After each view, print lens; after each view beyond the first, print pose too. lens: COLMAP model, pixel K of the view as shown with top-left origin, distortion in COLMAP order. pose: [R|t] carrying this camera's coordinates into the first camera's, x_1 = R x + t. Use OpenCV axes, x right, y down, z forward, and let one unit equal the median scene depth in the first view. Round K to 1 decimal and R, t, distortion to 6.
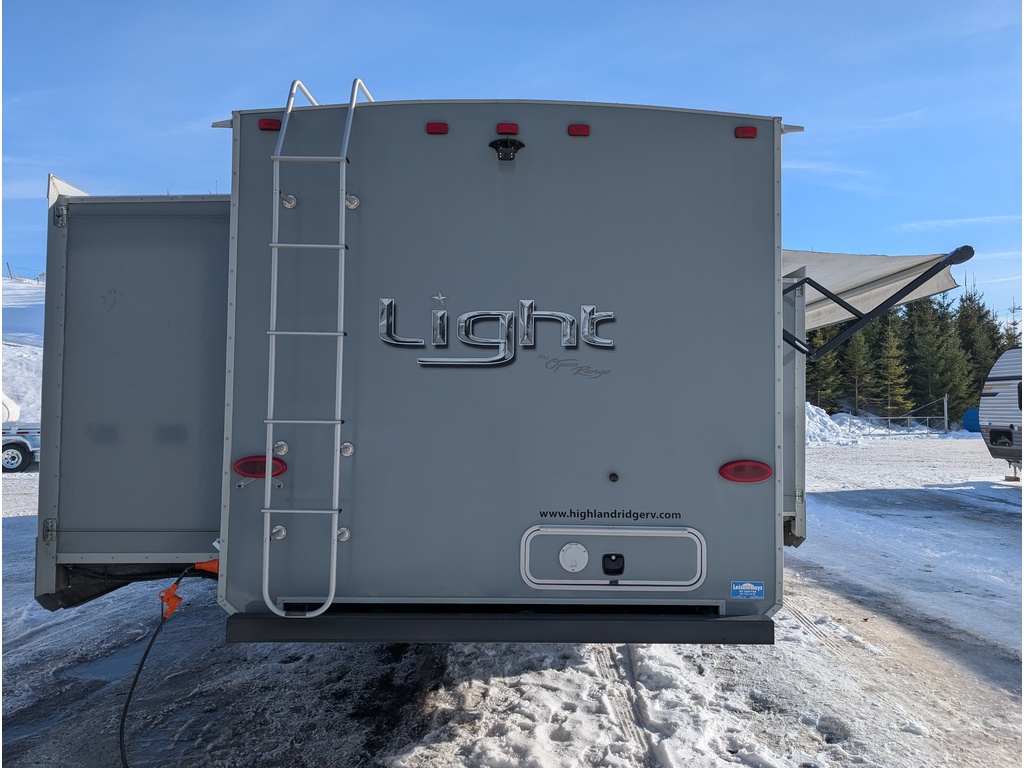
lens RADIAL K [[709.3, 0, 494.1], [0, 709.3, 387.1], [0, 0, 1]] dist [0.006554, -0.002231]
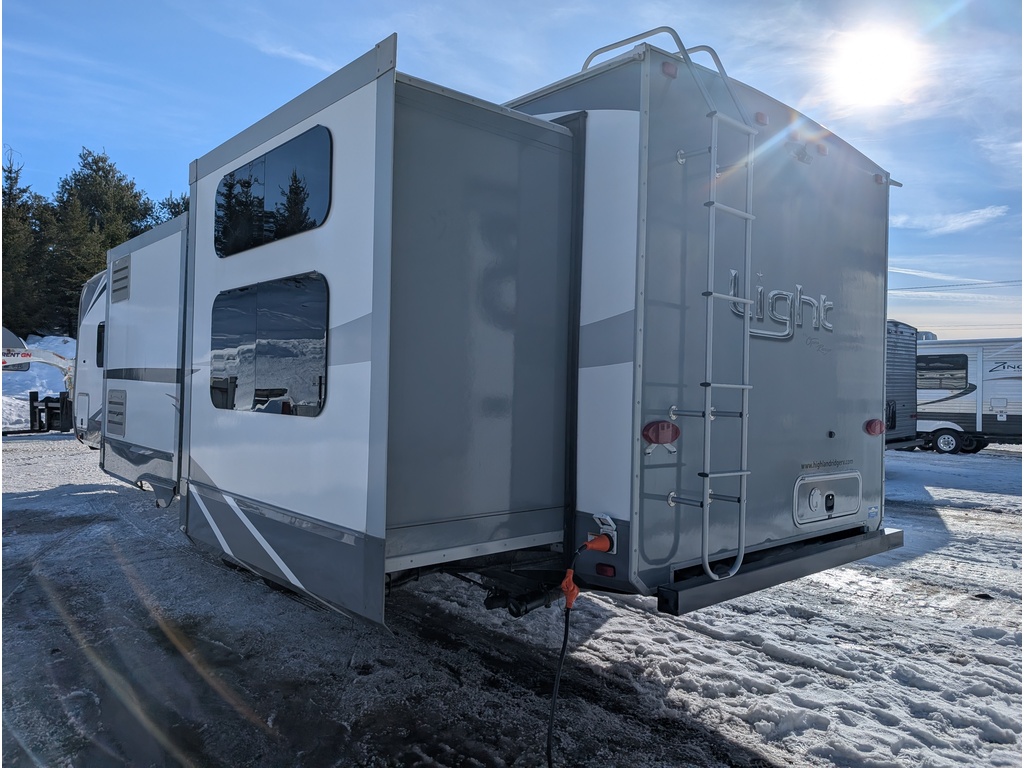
lens RADIAL K [[720.5, 0, 511.3], [0, 720.5, 394.1], [0, 0, 1]] dist [-0.001909, -0.000191]
pose [[0.757198, 0.010833, 0.653095, -0.915012], [-0.042121, 0.998591, 0.032272, 0.032133], [-0.651826, -0.051945, 0.756588, 0.336239]]
